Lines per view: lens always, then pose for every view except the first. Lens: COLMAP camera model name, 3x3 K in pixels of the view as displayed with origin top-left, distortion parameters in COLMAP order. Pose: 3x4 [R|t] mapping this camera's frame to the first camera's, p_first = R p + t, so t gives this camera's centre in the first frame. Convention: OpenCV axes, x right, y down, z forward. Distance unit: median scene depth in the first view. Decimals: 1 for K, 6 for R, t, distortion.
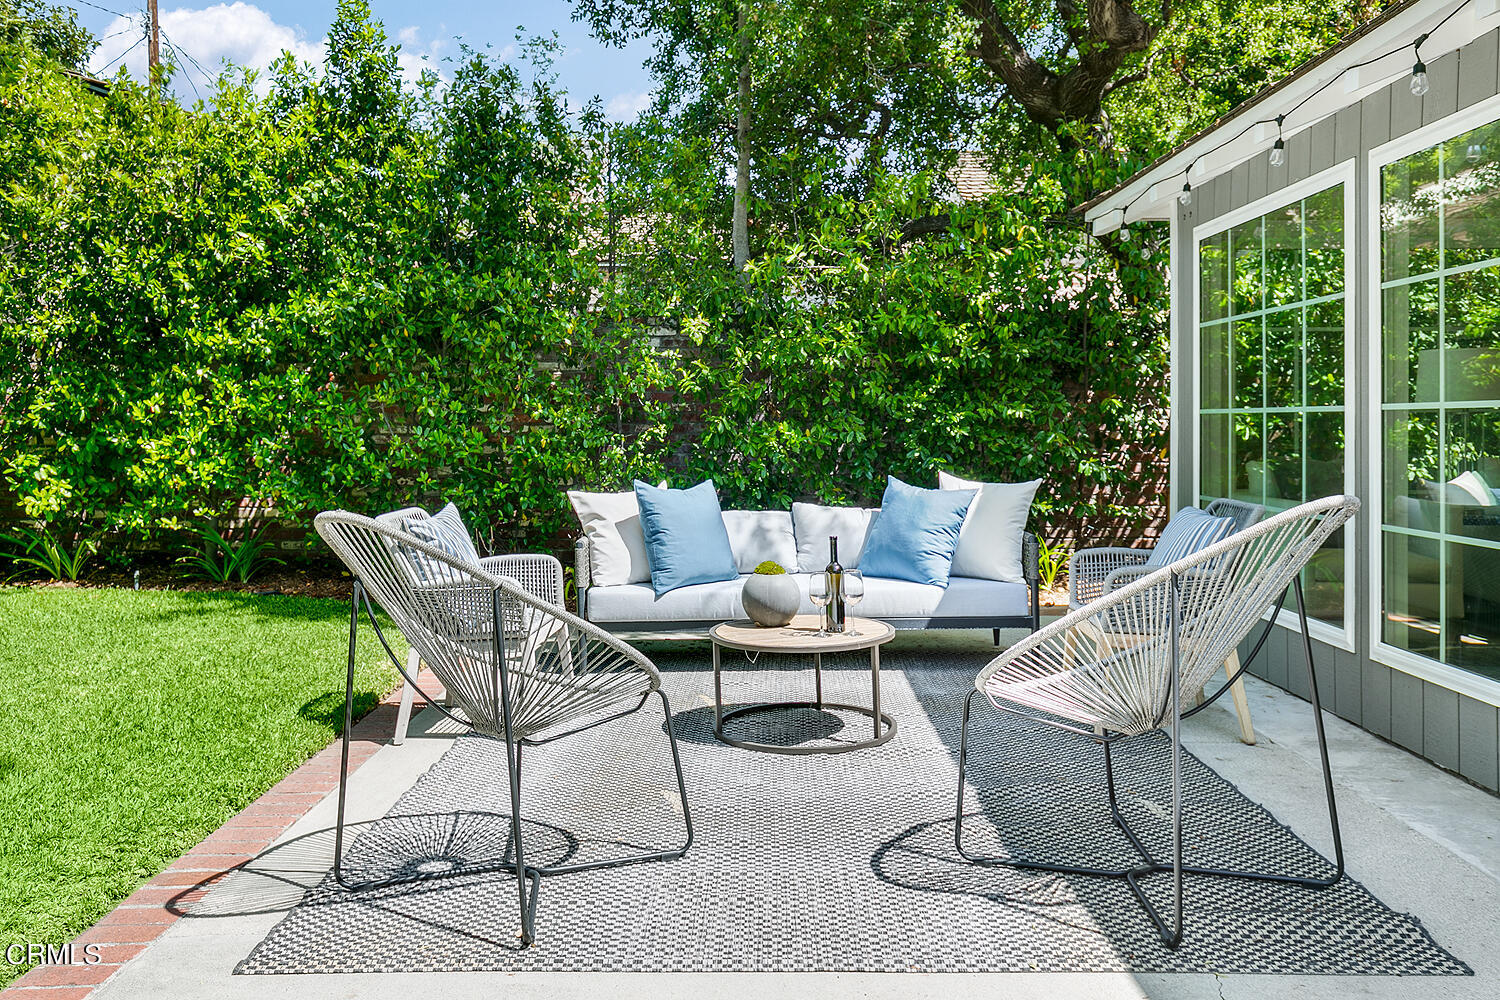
lens RADIAL K [[1212.5, 0, 750.0], [0, 1212.5, 500.0], [0, 0, 1]] dist [-0.002768, -0.006505]
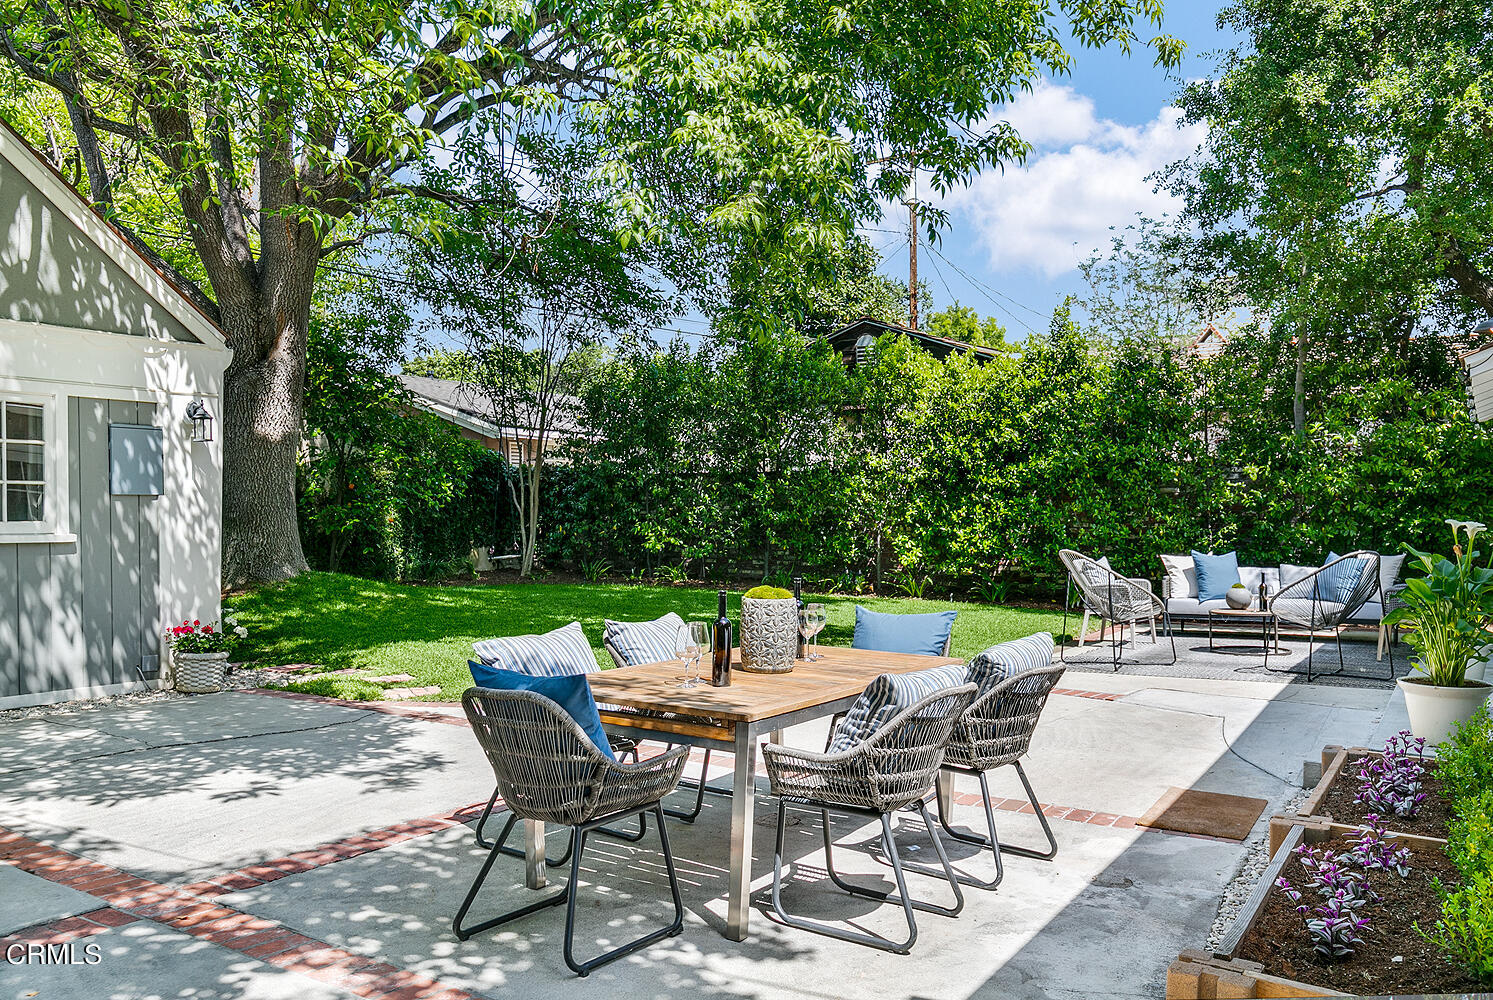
lens RADIAL K [[1134.8, 0, 746.5], [0, 1134.8, 500.0], [0, 0, 1]] dist [0.072409, 0.001566]
pose [[0.842377, -0.002734, -0.538882, 0.240494], [-0.038249, 0.997162, -0.064849, 0.040346], [0.537530, 0.075239, 0.839882, -0.826589]]
